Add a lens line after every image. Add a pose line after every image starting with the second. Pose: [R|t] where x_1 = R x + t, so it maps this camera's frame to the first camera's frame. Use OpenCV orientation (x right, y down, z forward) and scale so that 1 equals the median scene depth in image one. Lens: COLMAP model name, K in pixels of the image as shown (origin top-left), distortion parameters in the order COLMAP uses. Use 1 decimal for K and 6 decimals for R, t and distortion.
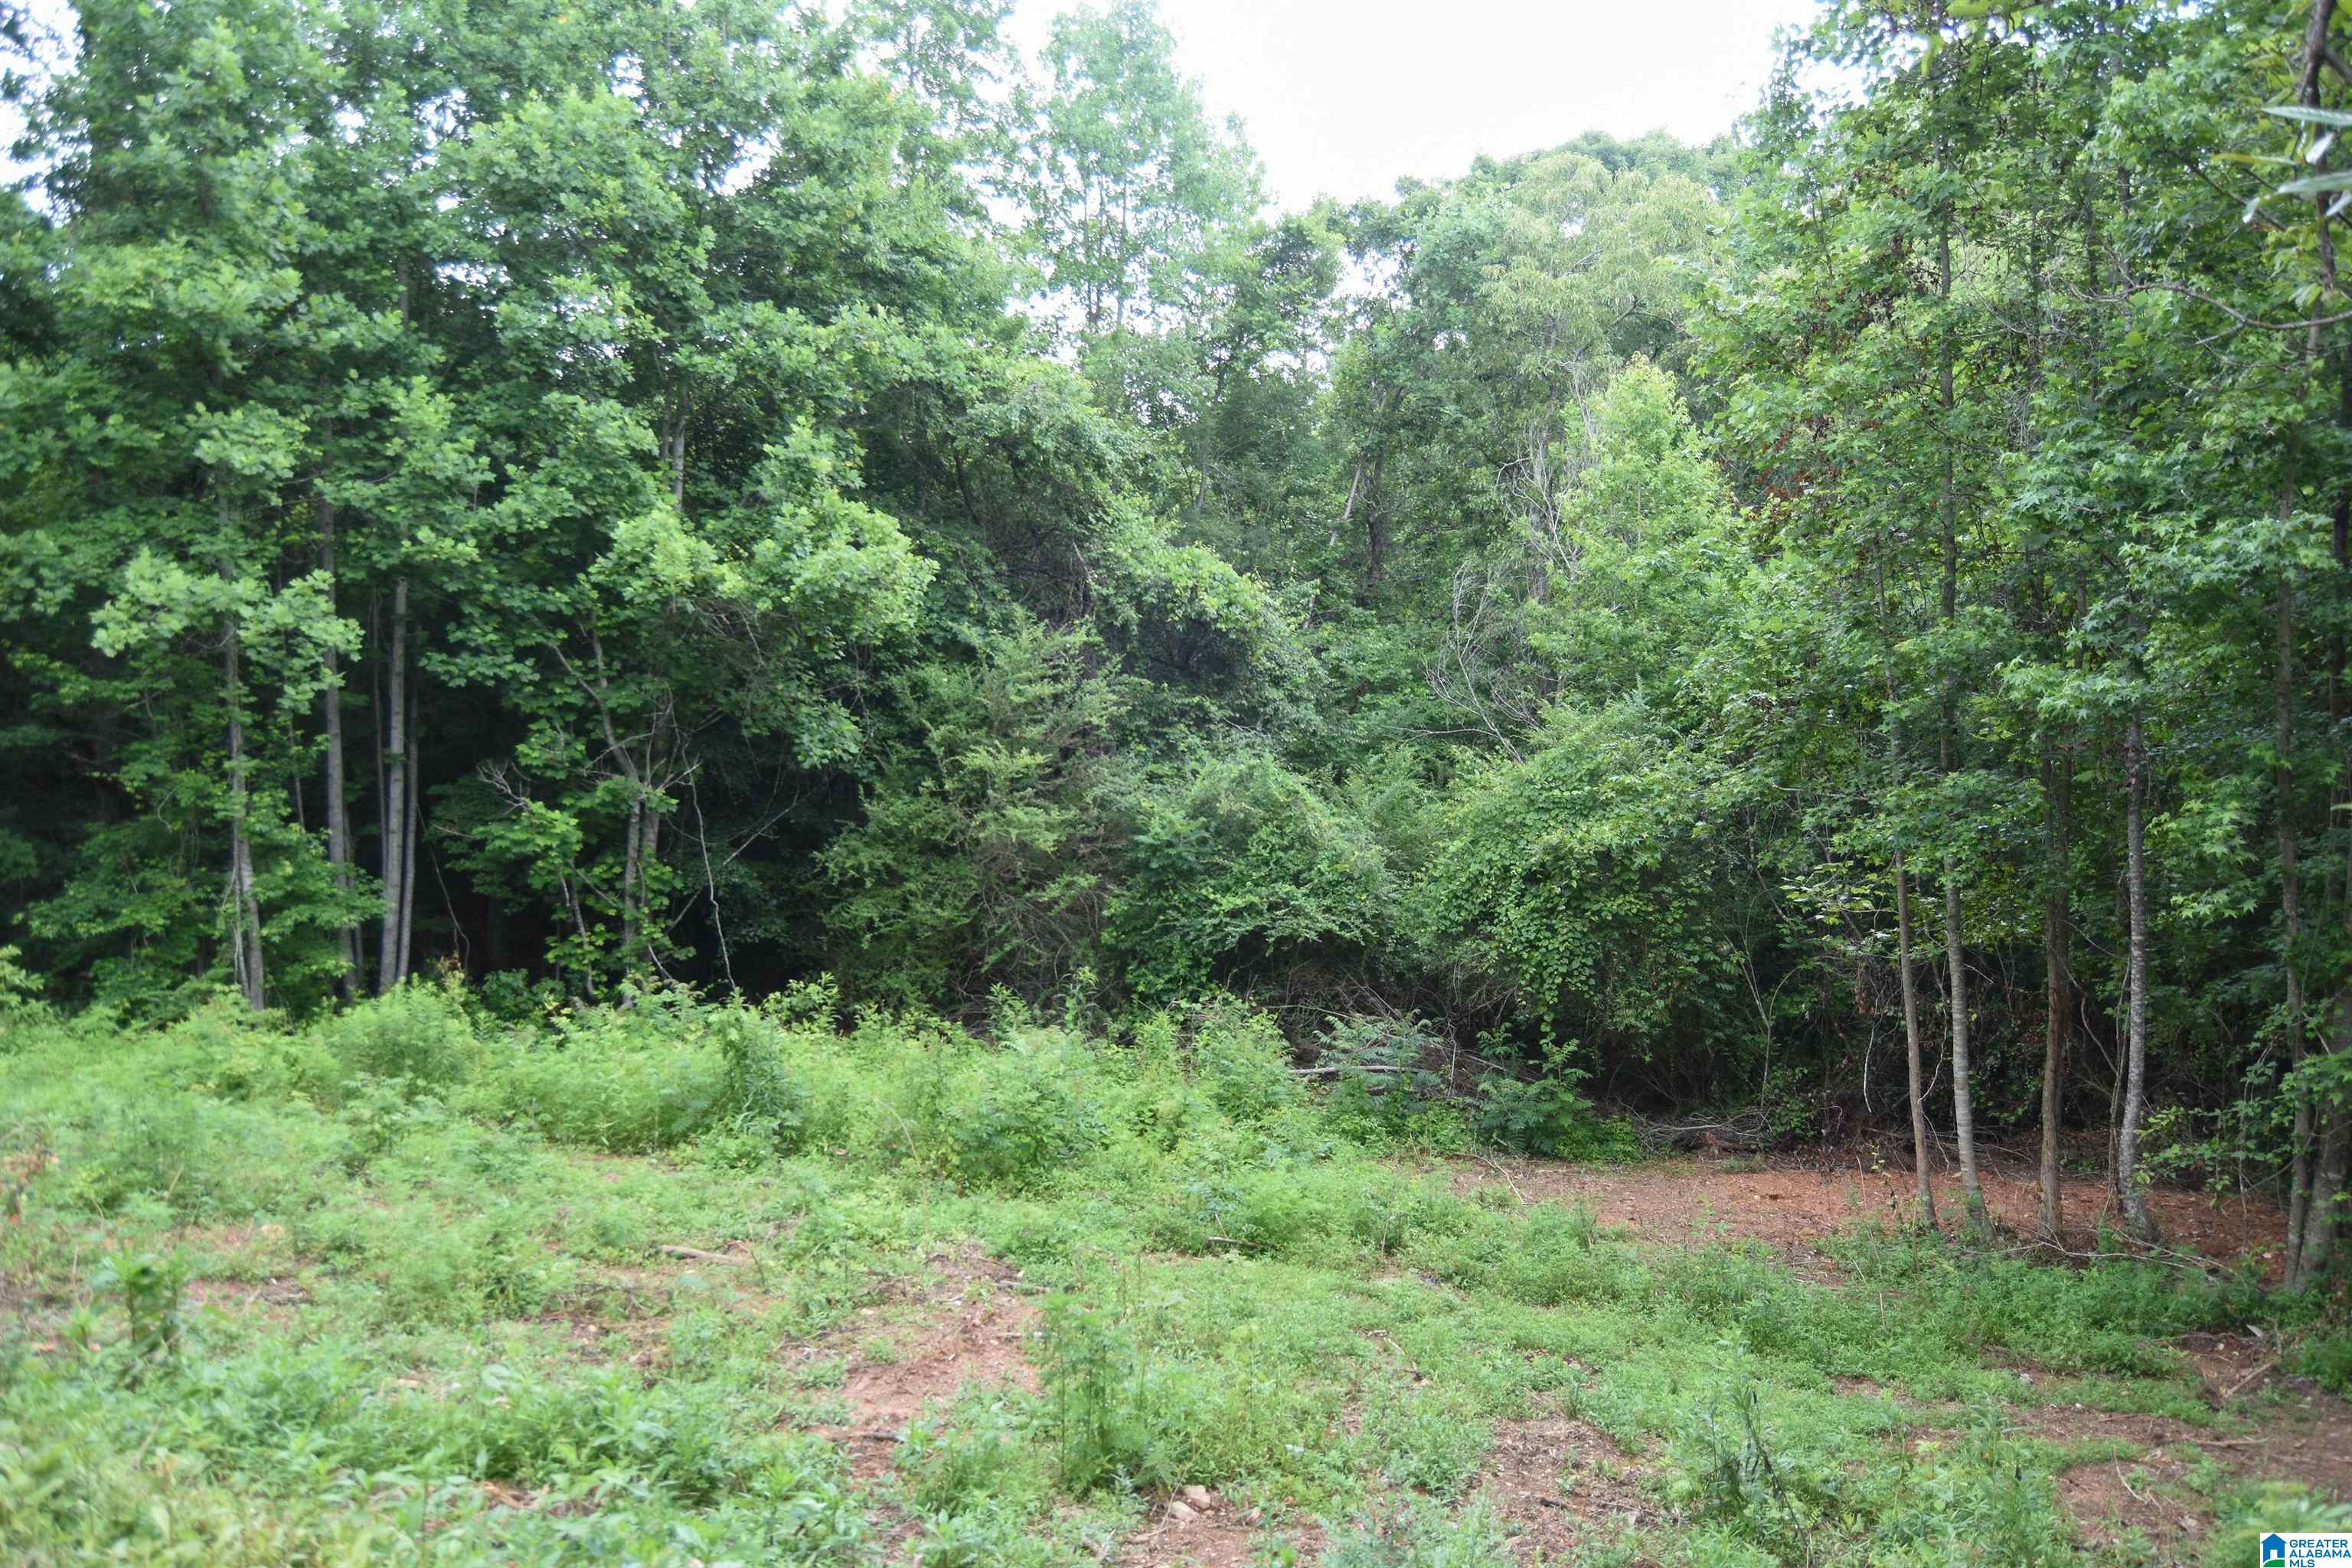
lens RADIAL K [[1911.7, 0, 1176.0], [0, 1911.7, 784.0], [0, 0, 1]] dist [-0.028640, -0.072996]
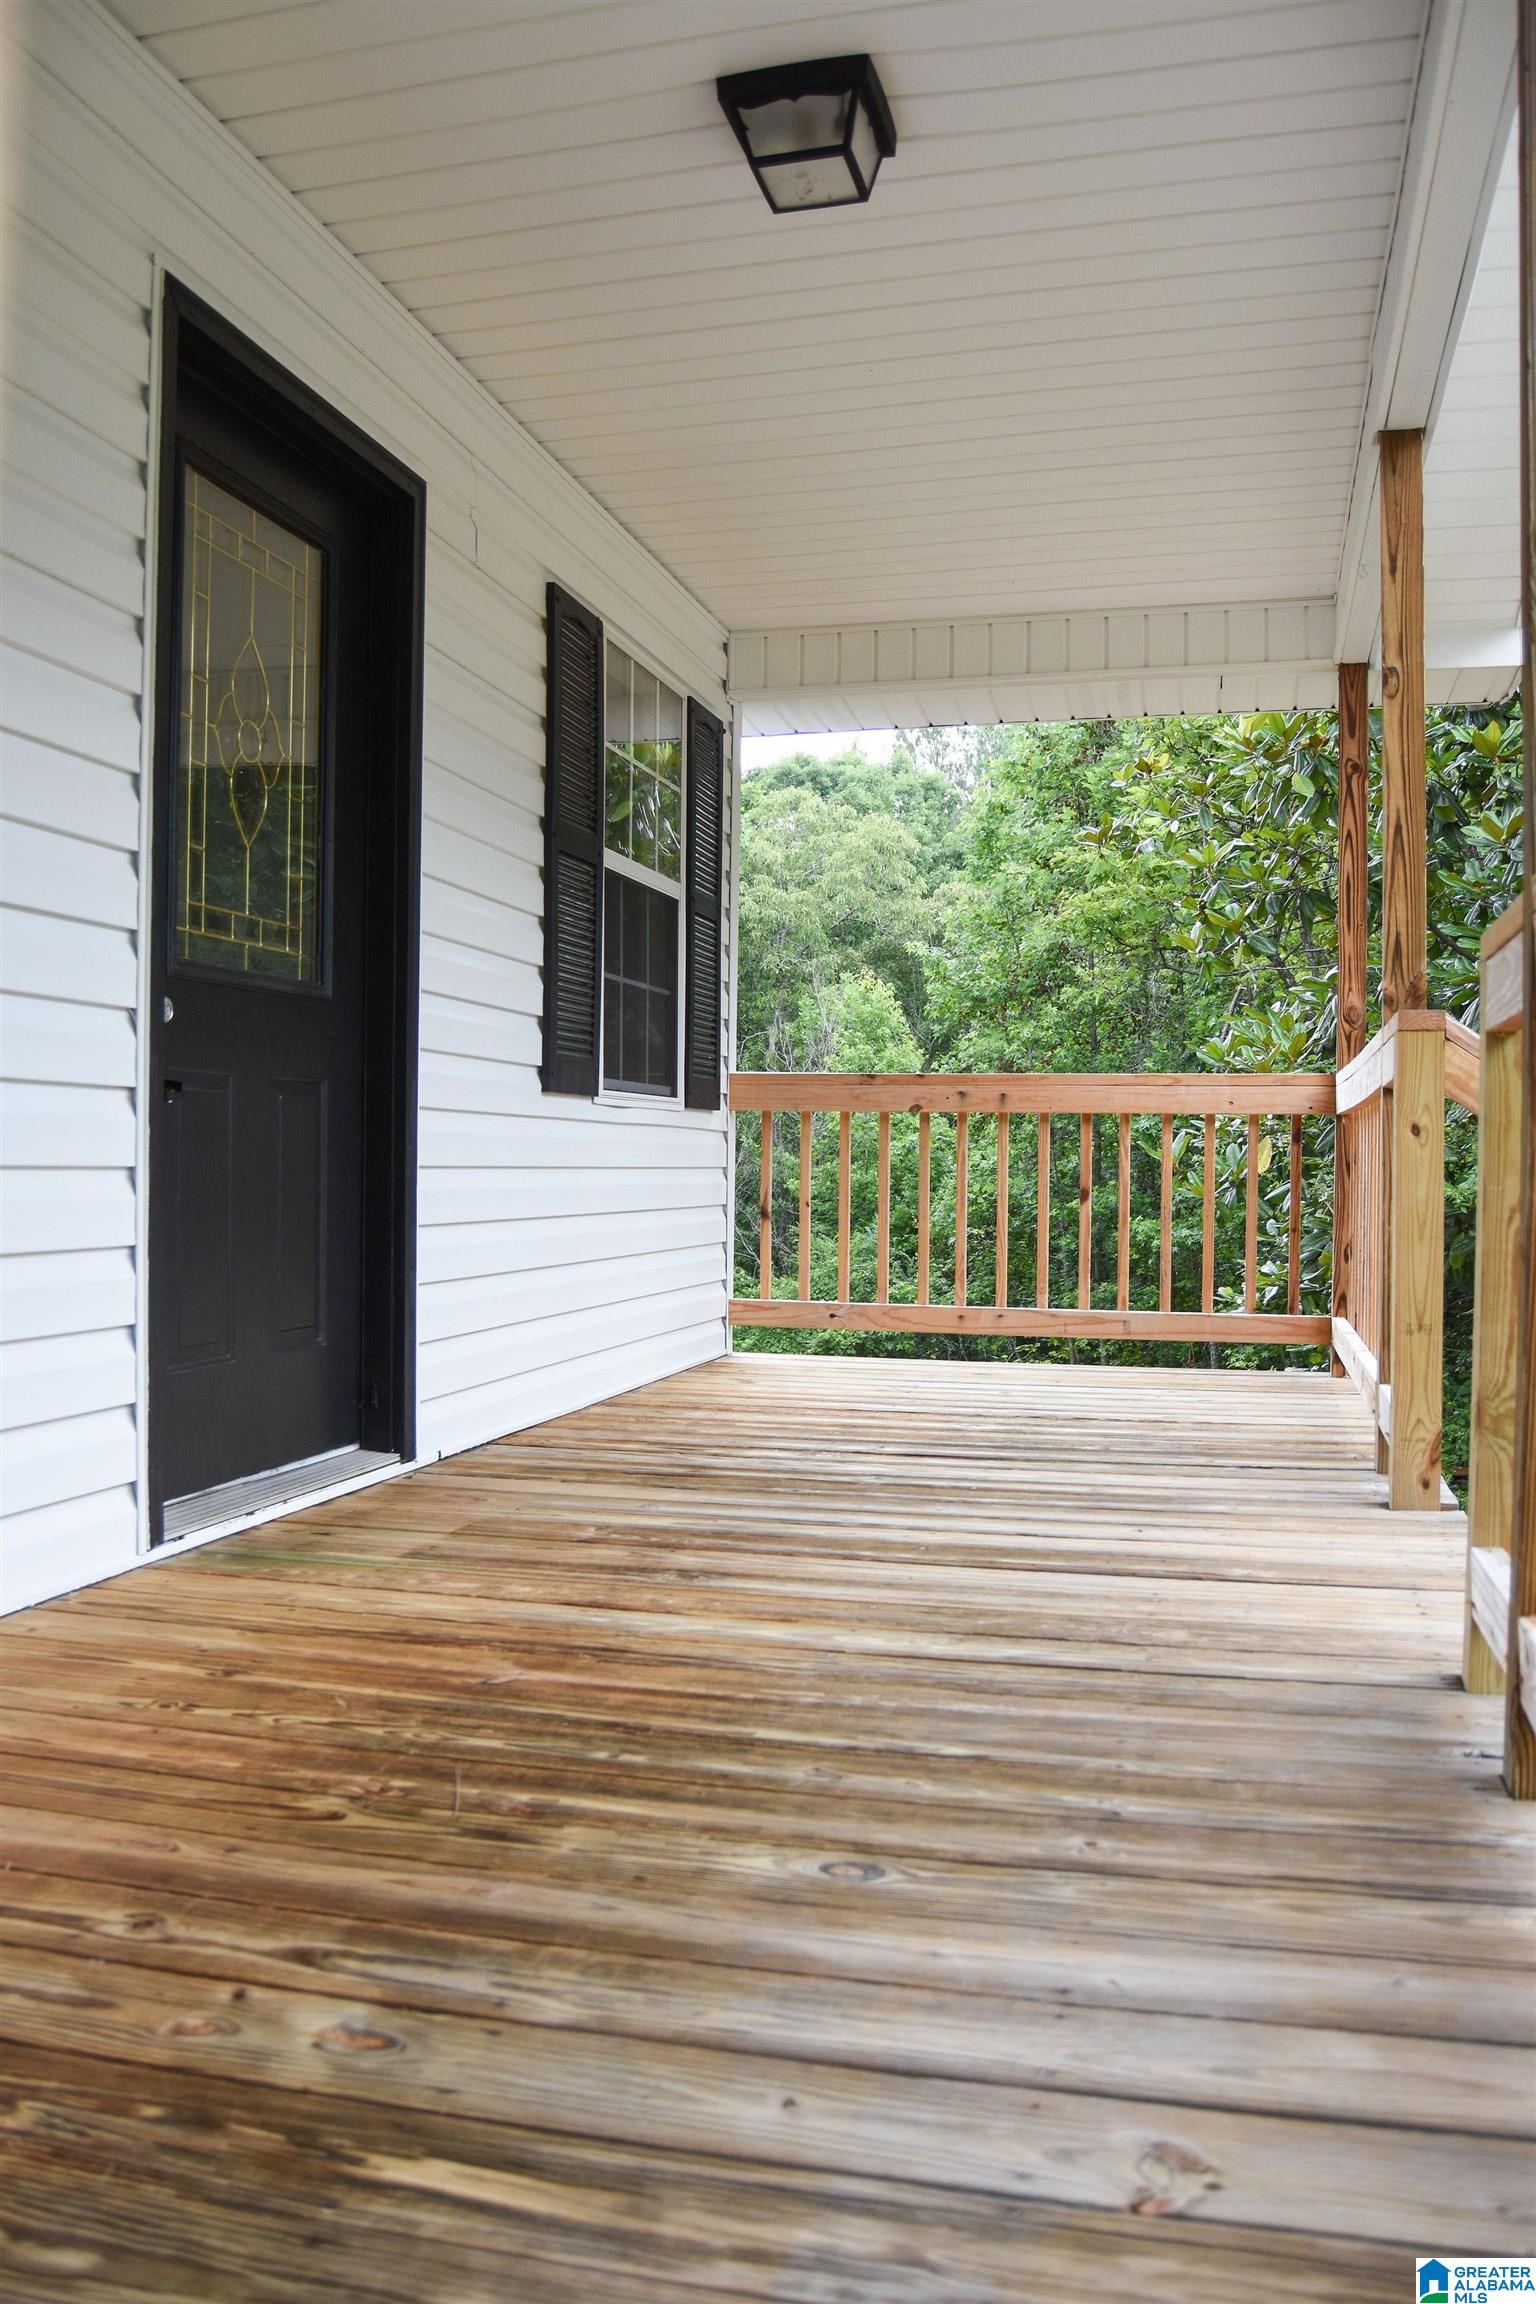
lens RADIAL K [[1872.6, 0, 768.0], [0, 1872.6, 1152.0], [0, 0, 1]] dist [-0.028640, -0.072996]
pose [[0.976255, 0.000694, 0.216623, -0.178290], [0.016334, 0.996912, -0.076806, 0.000849], [-0.216007, 0.078520, 0.973229, -0.411295]]
